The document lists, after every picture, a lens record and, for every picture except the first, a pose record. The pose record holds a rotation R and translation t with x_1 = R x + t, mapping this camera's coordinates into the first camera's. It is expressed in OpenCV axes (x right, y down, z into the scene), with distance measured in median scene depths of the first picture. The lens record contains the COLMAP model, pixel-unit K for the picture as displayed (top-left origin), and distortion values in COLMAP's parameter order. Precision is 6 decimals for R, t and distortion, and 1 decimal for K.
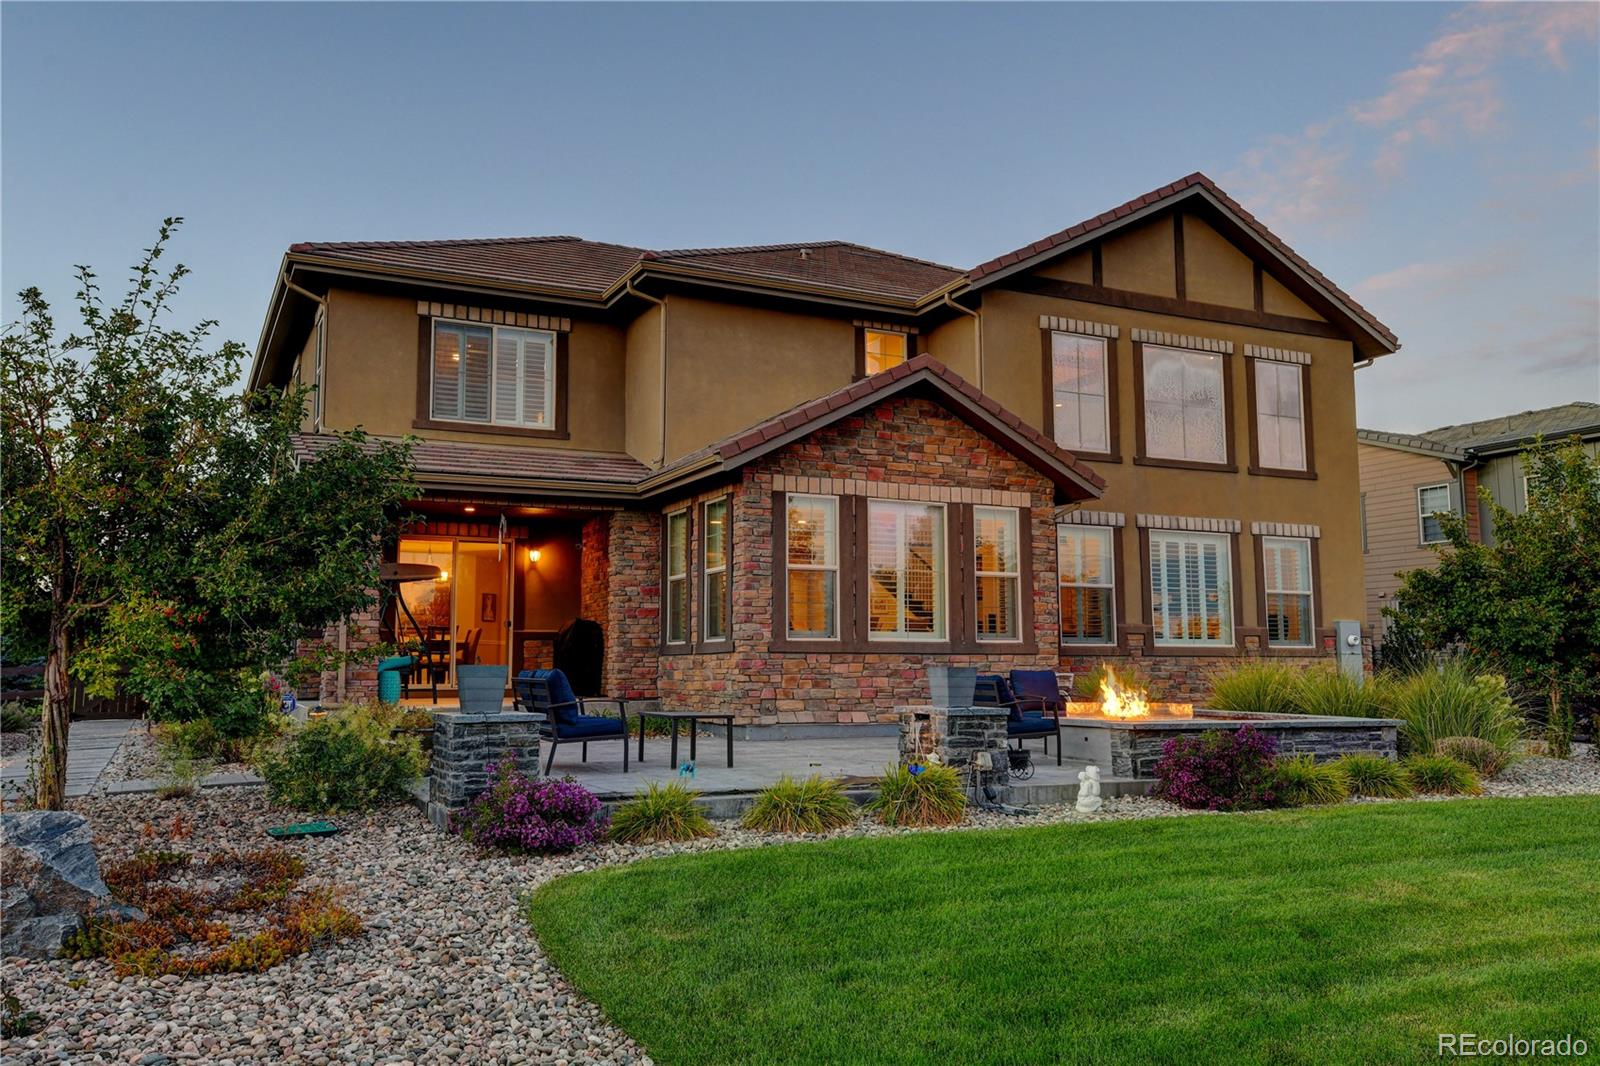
lens RADIAL K [[1274.8, 0, 802.4], [0, 1274.8, 527.4], [0, 0, 1]] dist [0.009835, 0.006515]
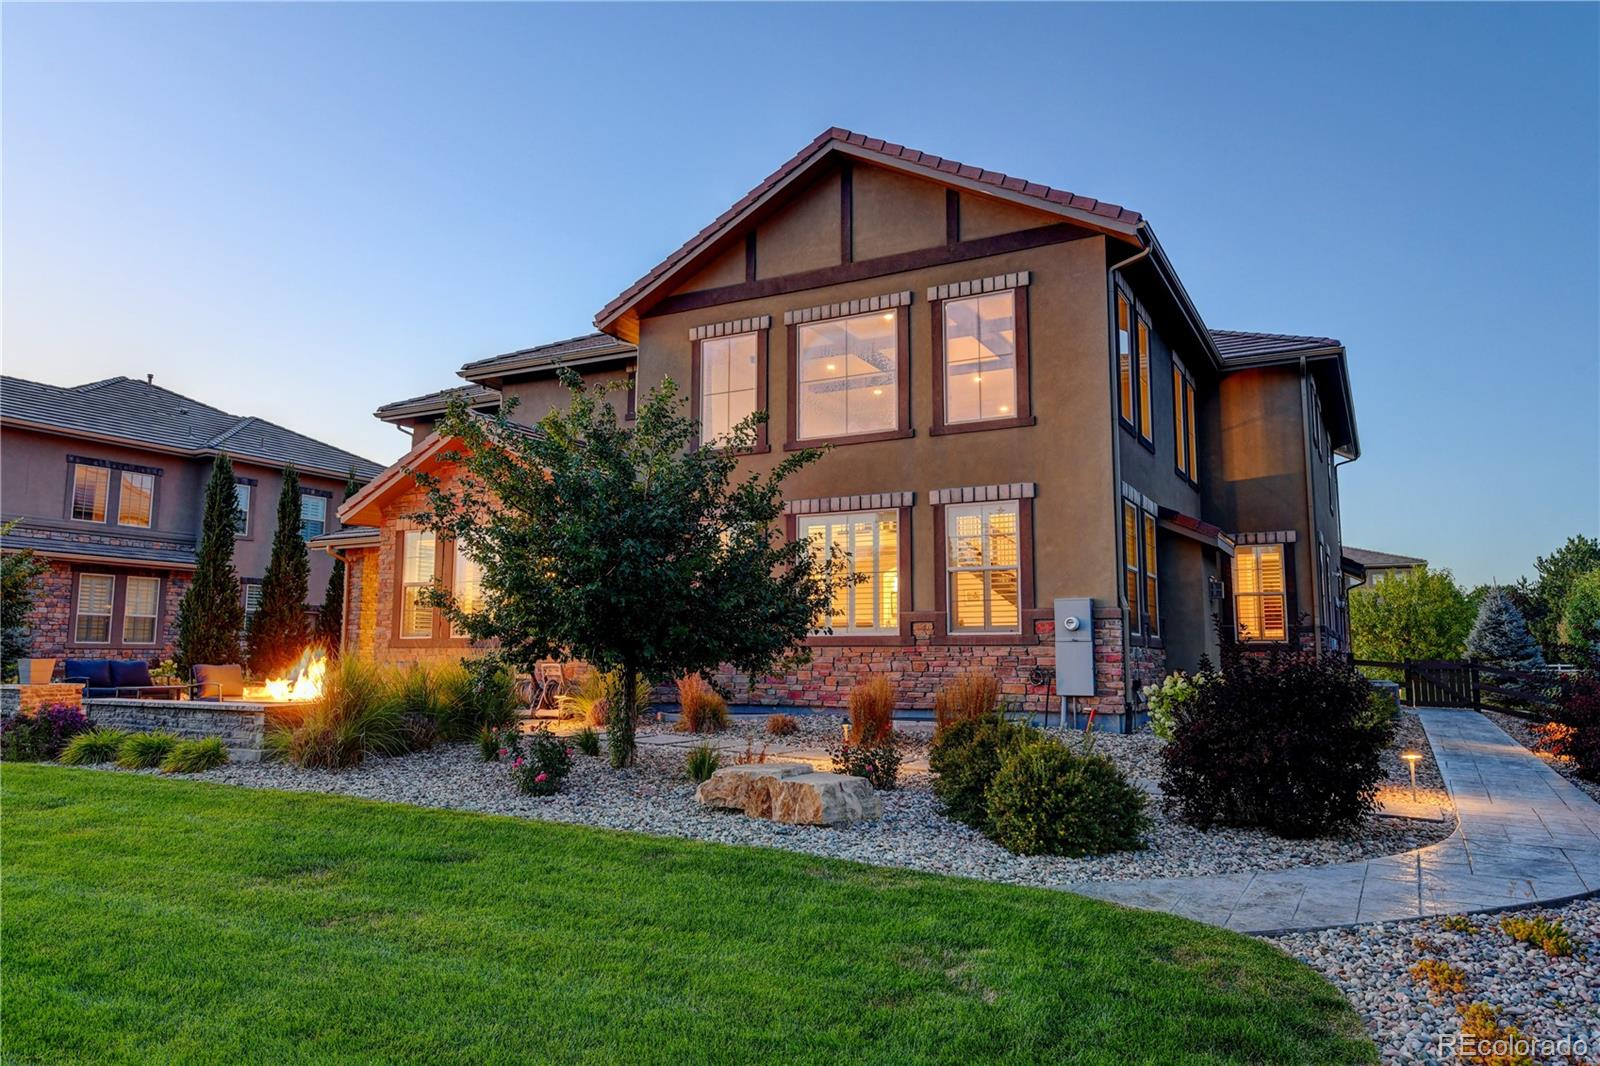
lens RADIAL K [[1120.9, 0, 800.1], [0, 1120.9, 535.5], [0, 0, 1]] dist [0.000018, 0.000089]
pose [[0.581448, -0.089960, -0.808595, 1.017154], [0.087569, 0.995014, -0.047731, 0.060813], [0.808857, -0.043055, 0.586427, 0.534420]]
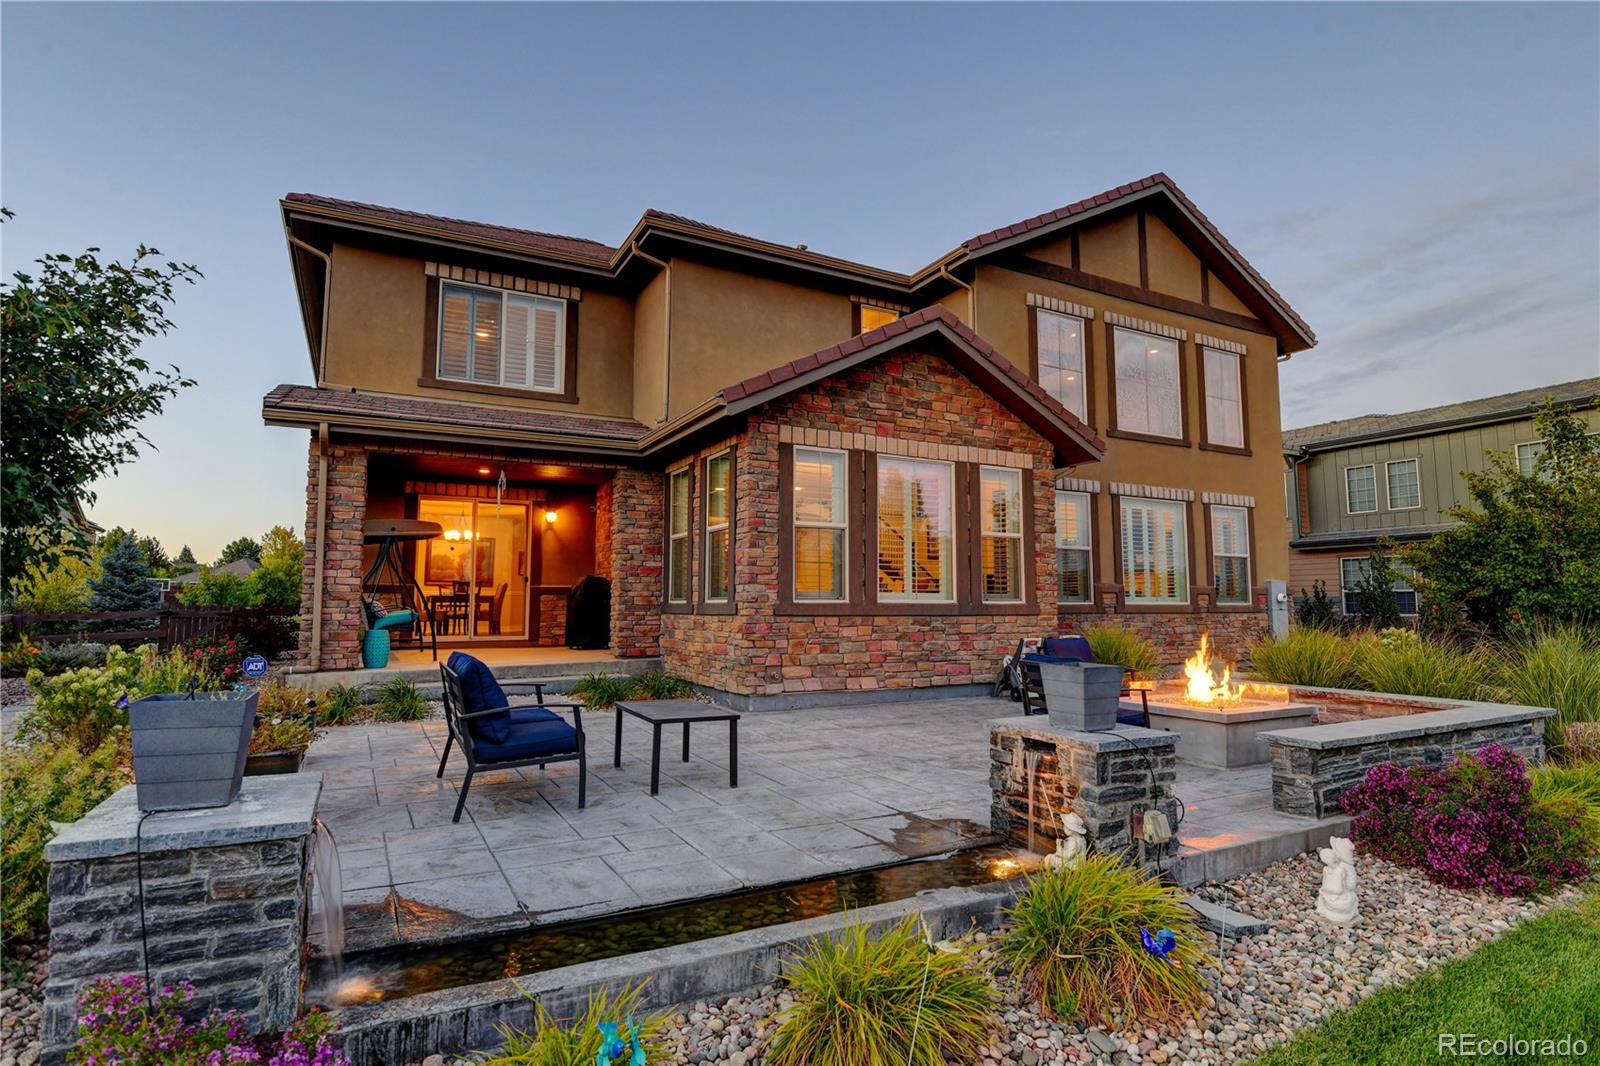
lens RADIAL K [[822.0, 0, 806.5], [0, 822.0, 530.1], [0, 0, 1]] dist [-0.018309, -0.003746]
pose [[0.999322, 0.008013, 0.035937, -0.020536], [-0.008766, 0.999744, 0.020849, 0.019109], [-0.035760, -0.021149, 0.999137, 0.332134]]
